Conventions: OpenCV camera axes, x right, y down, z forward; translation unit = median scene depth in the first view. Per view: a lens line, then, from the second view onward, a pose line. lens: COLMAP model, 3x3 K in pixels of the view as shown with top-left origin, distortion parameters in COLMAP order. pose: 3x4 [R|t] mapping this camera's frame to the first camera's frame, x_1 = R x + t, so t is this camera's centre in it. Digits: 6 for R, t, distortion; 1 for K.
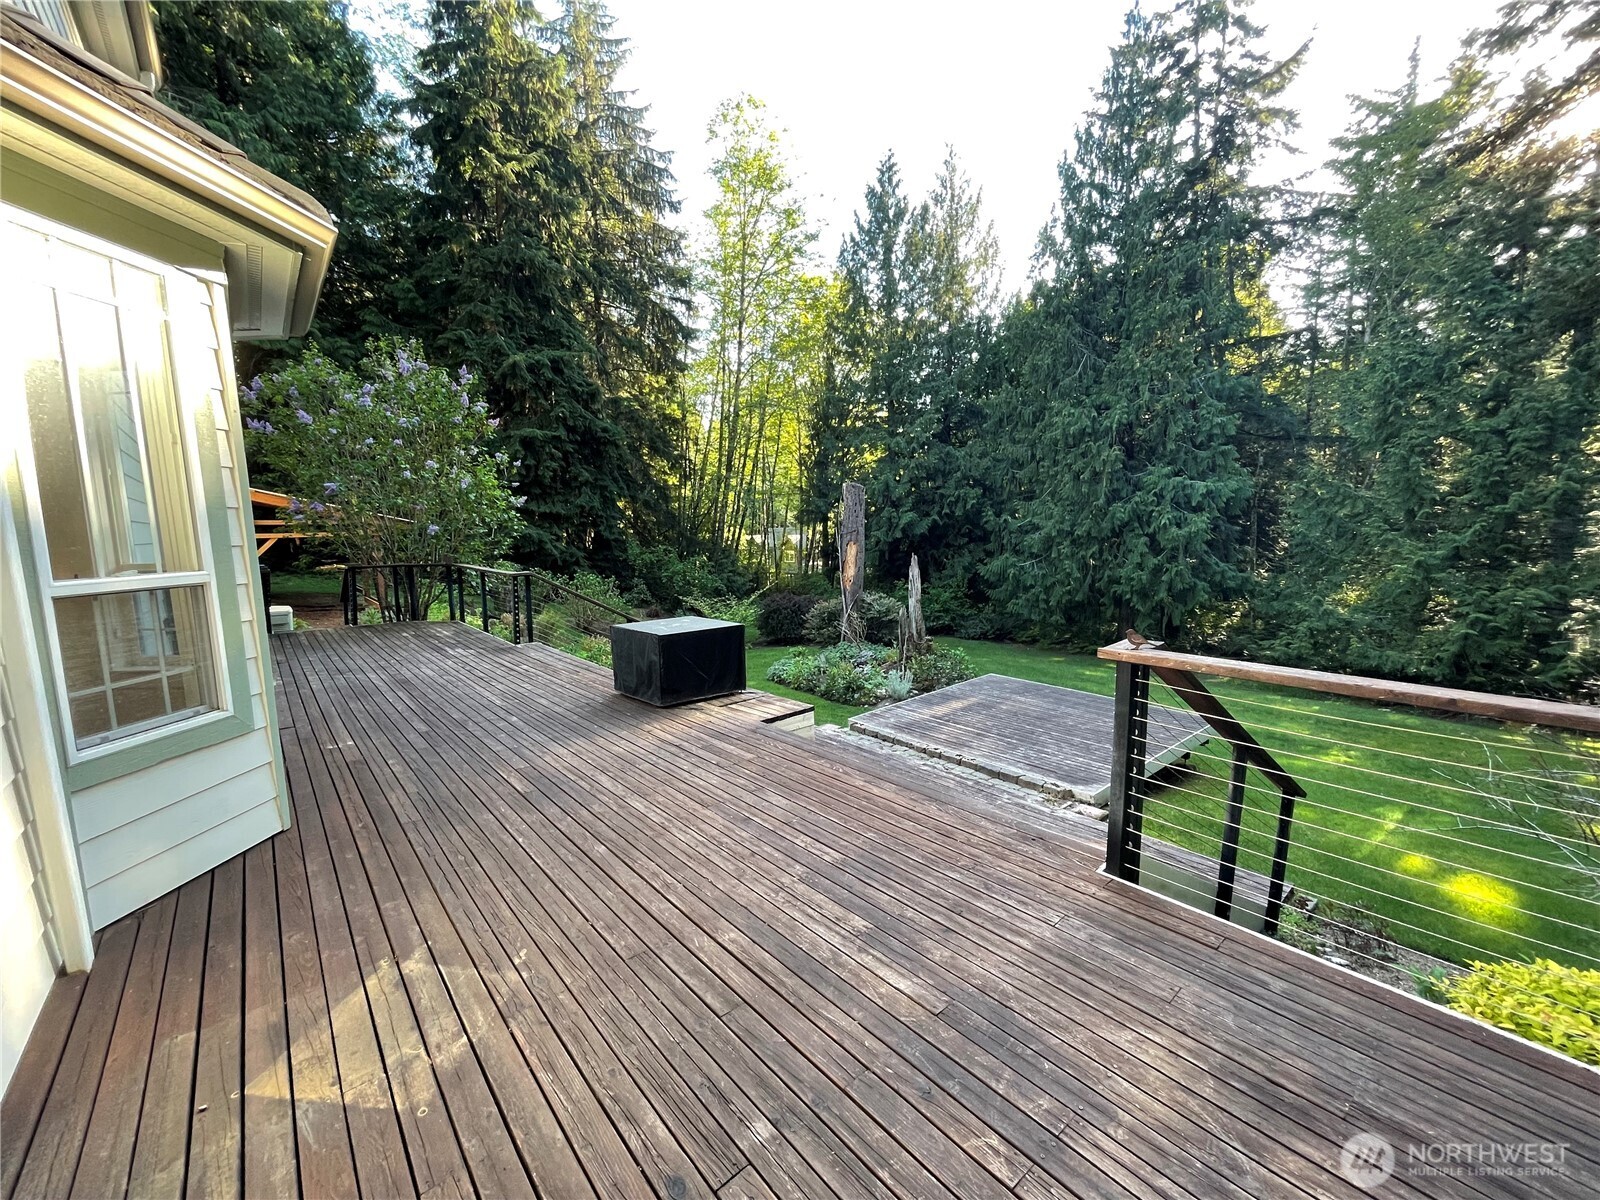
lens RADIAL K [[646.1, 0, 794.1], [0, 646.1, 598.4], [0, 0, 1]] dist [0.000963, 0.000372]
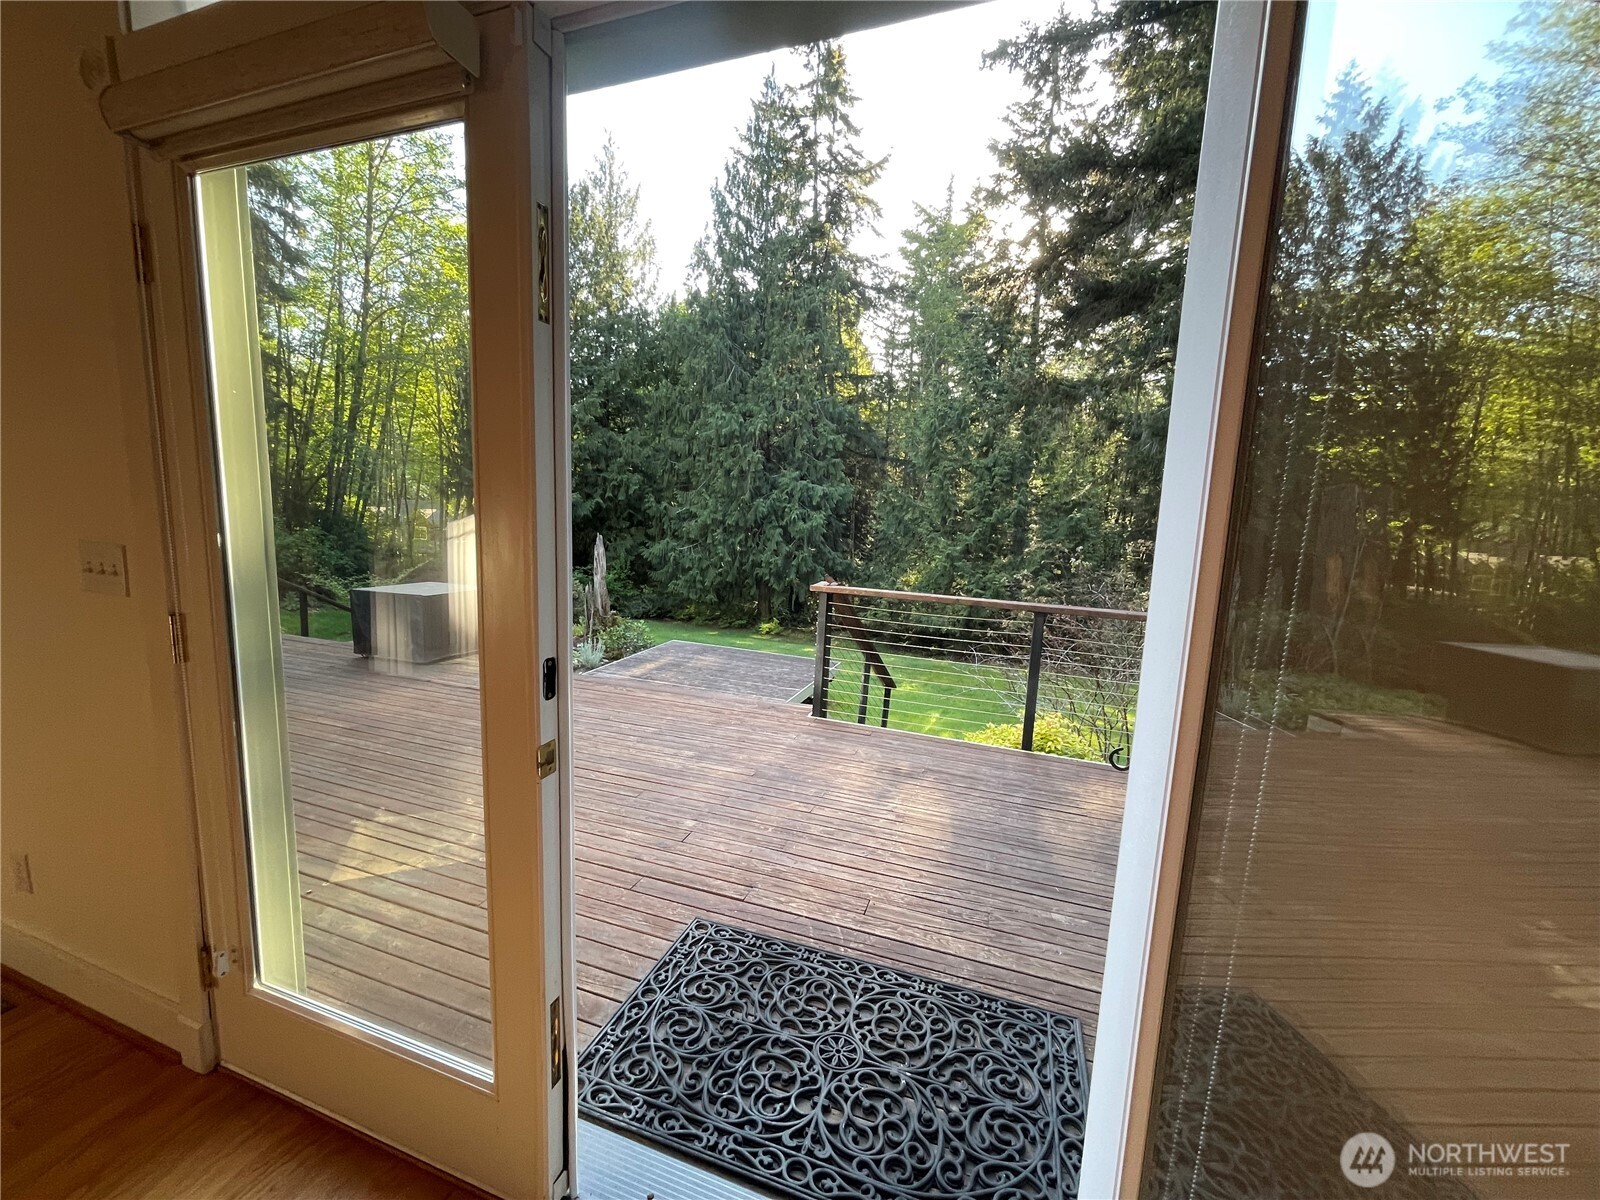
lens RADIAL K [[644.6, 0, 793.7], [0, 644.6, 602.4], [0, 0, 1]] dist [-0.001809, -0.000336]
pose [[0.861316, -0.013938, 0.507878, -0.040142], [-0.001056, 0.999572, 0.029222, 0.006432], [-0.508068, -0.025706, 0.860933, -0.041852]]
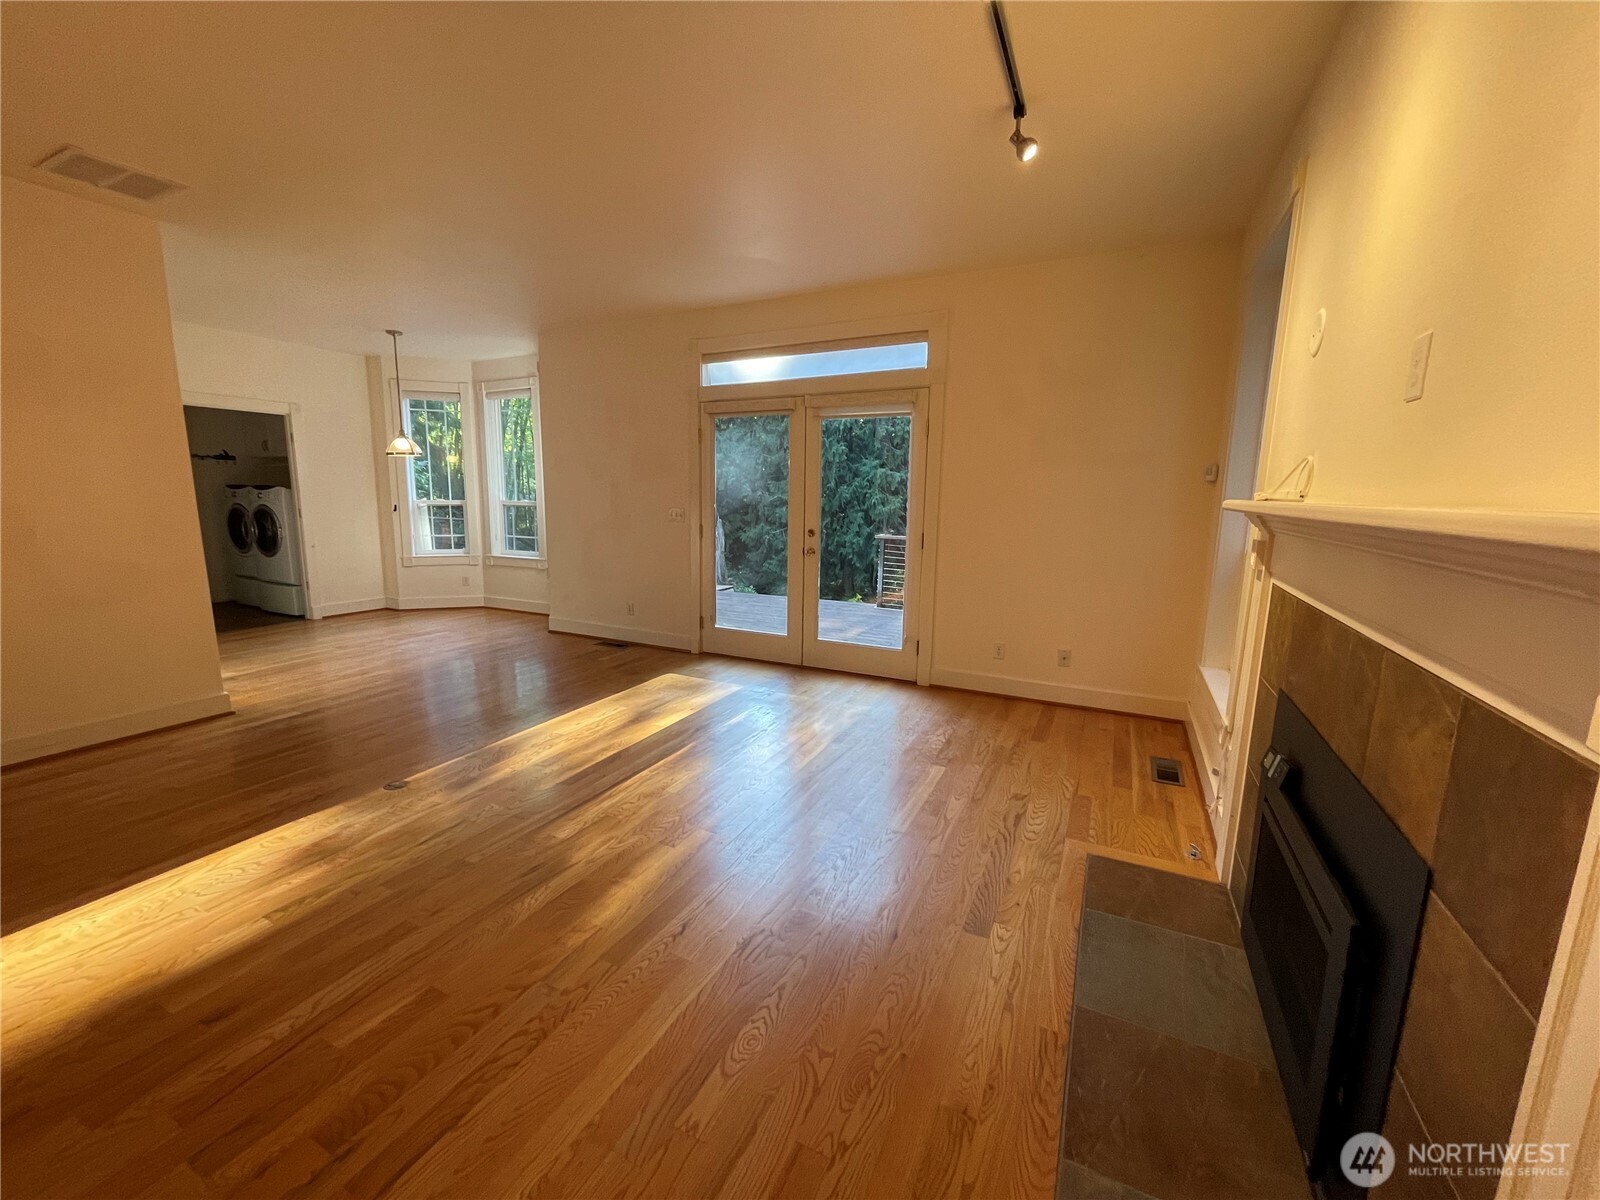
lens RADIAL K [[644.6, 0, 793.7], [0, 644.6, 602.4], [0, 0, 1]] dist [-0.001809, -0.000336]
pose [[0.919157, -0.029119, 0.392814, -0.106115], [0.010788, 0.998751, 0.048792, 0.022708], [-0.393744, -0.040610, 0.918323, -0.163046]]
